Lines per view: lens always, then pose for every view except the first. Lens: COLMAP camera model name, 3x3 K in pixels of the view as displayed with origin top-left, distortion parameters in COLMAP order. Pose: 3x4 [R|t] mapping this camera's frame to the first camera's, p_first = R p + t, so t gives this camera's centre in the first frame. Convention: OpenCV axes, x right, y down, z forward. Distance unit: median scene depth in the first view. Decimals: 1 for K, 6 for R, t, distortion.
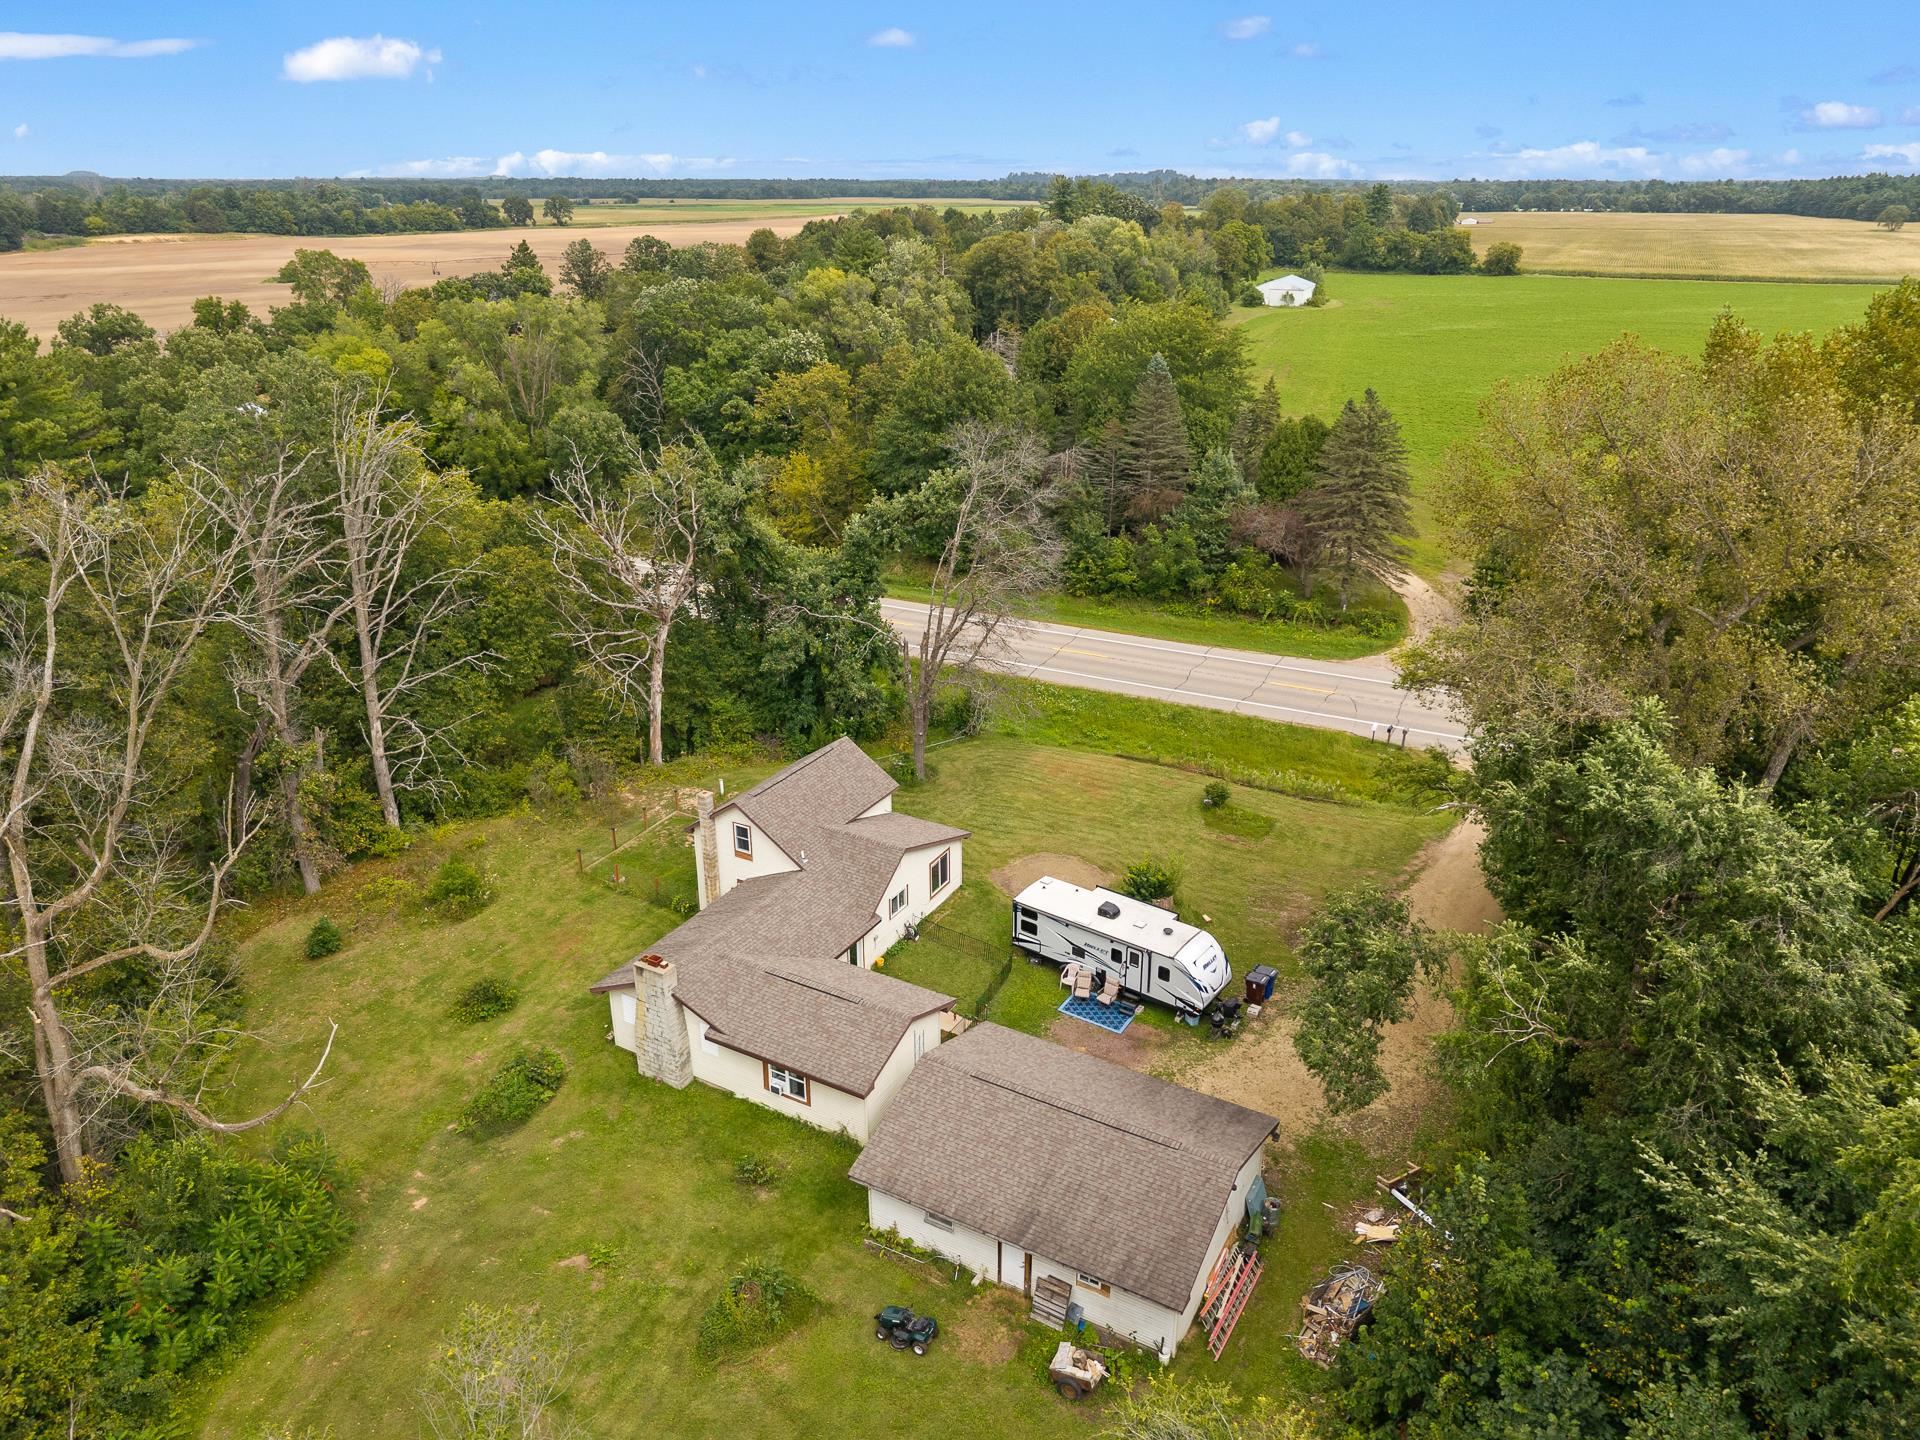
lens RADIAL K [[1313.0, 0, 943.2], [0, 1313.0, 712.6], [0, 0, 1]] dist [0.012789, -0.015550]
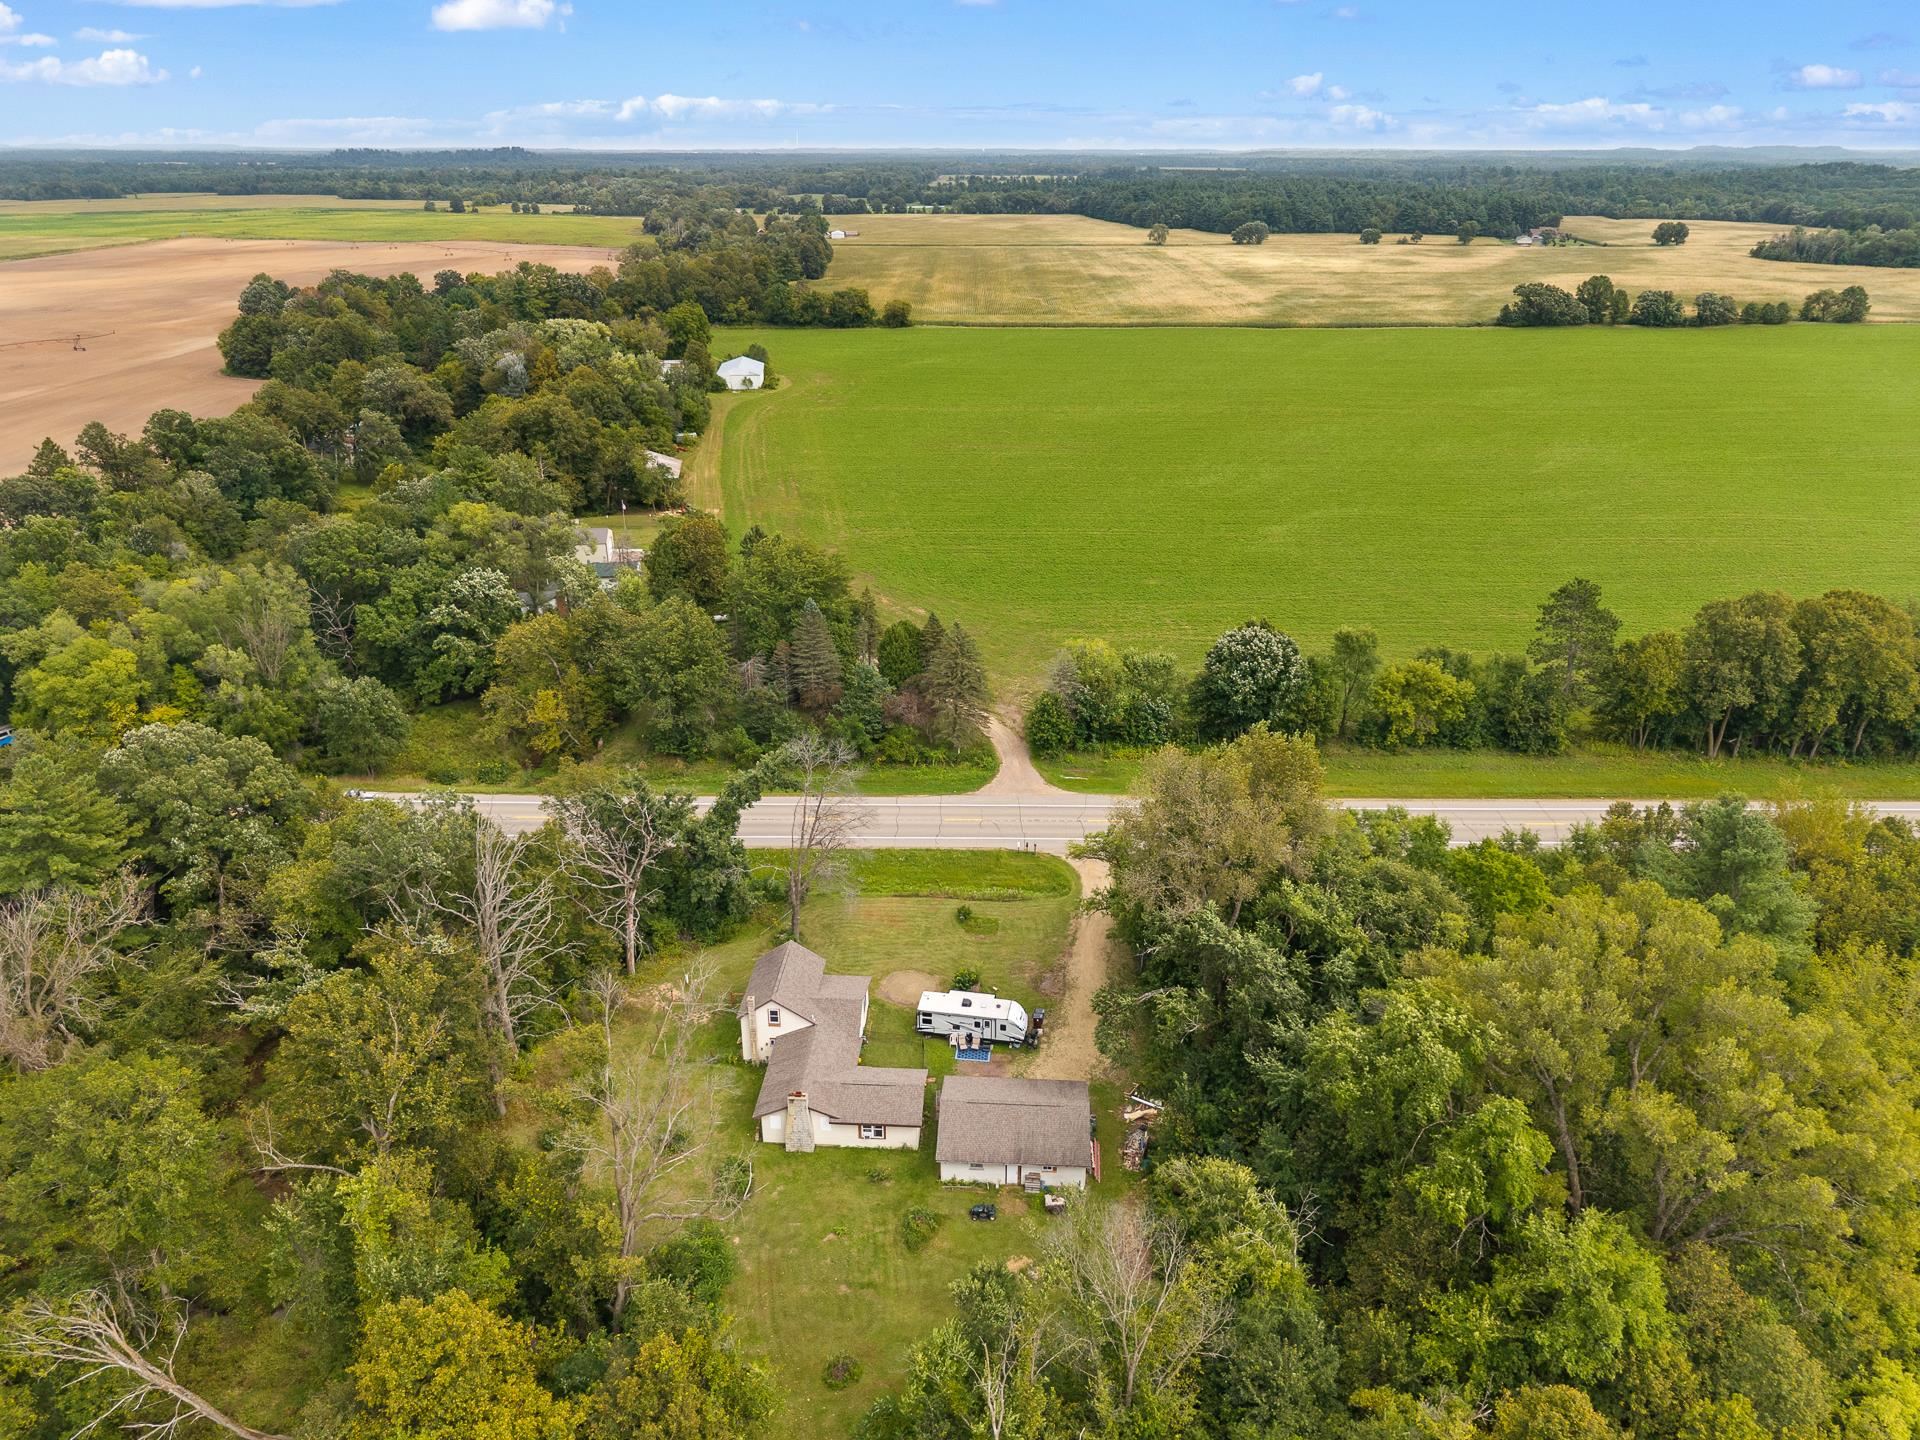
lens RADIAL K [[1313.0, 0, 960.8], [0, 1313.0, 708.4], [0, 0, 1]] dist [0.012789, -0.015550]
pose [[0.896378, -0.171360, 0.408831, -0.627363], [0.167052, 0.984850, 0.046528, -0.387652], [-0.410610, 0.026589, 0.911423, -0.832367]]
